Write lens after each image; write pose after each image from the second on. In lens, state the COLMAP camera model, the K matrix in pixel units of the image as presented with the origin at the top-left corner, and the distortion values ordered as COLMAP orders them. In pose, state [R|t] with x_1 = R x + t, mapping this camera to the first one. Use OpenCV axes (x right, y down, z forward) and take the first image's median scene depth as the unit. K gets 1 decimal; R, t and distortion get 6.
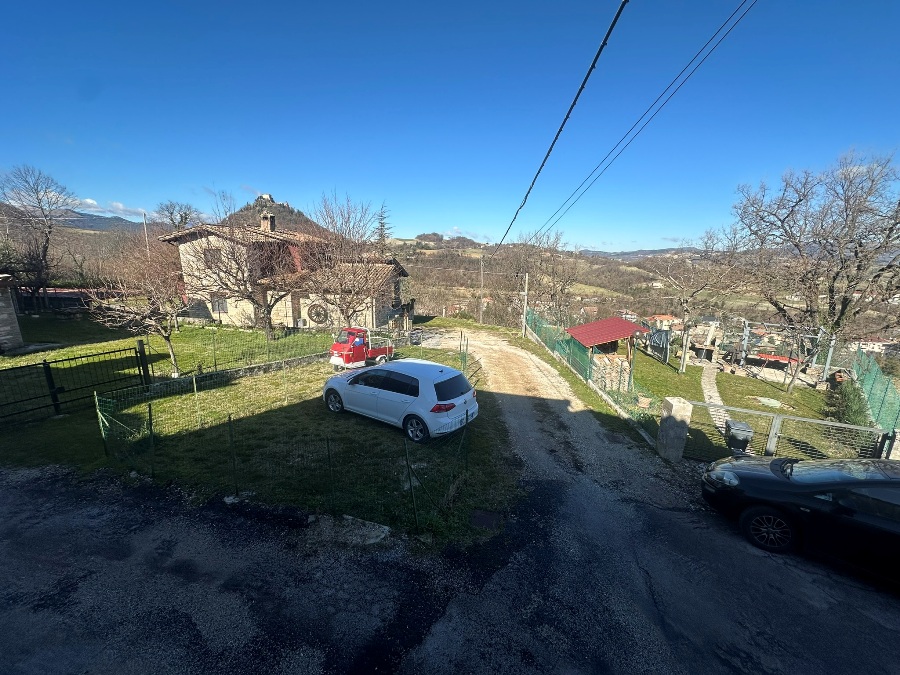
lens RADIAL K [[361.9, 0, 451.2], [0, 361.9, 337.4], [0, 0, 1]] dist [-0.006711, 0.000541]
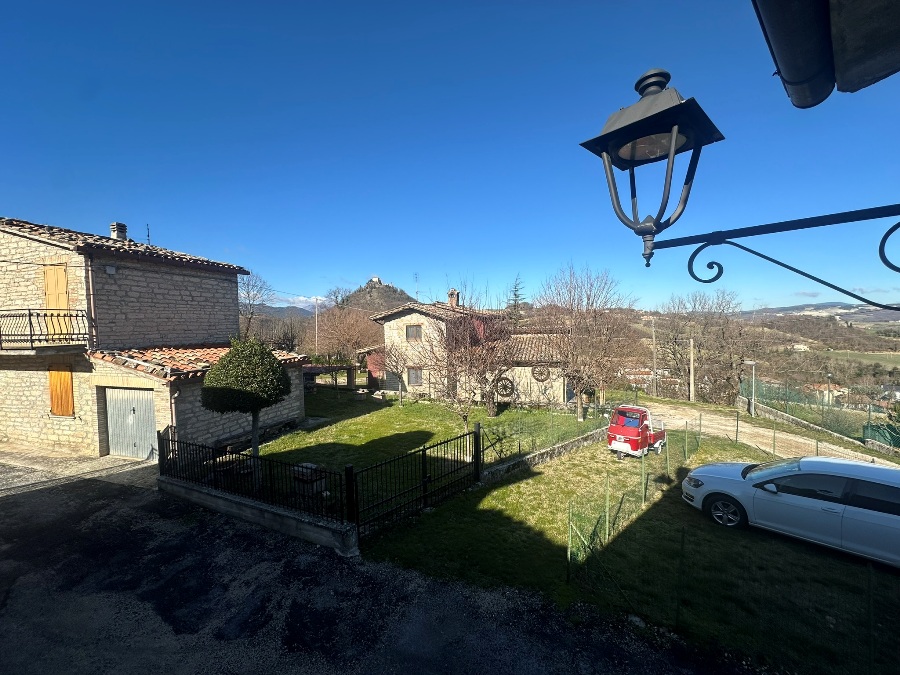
lens RADIAL K [[361.9, 0, 451.2], [0, 361.9, 337.4], [0, 0, 1]] dist [-0.006711, 0.000541]
pose [[0.967751, -0.031651, -0.249912, -0.345745], [-0.015825, 0.982477, -0.185709, -0.017827], [0.251411, 0.183675, 0.950293, 0.027042]]
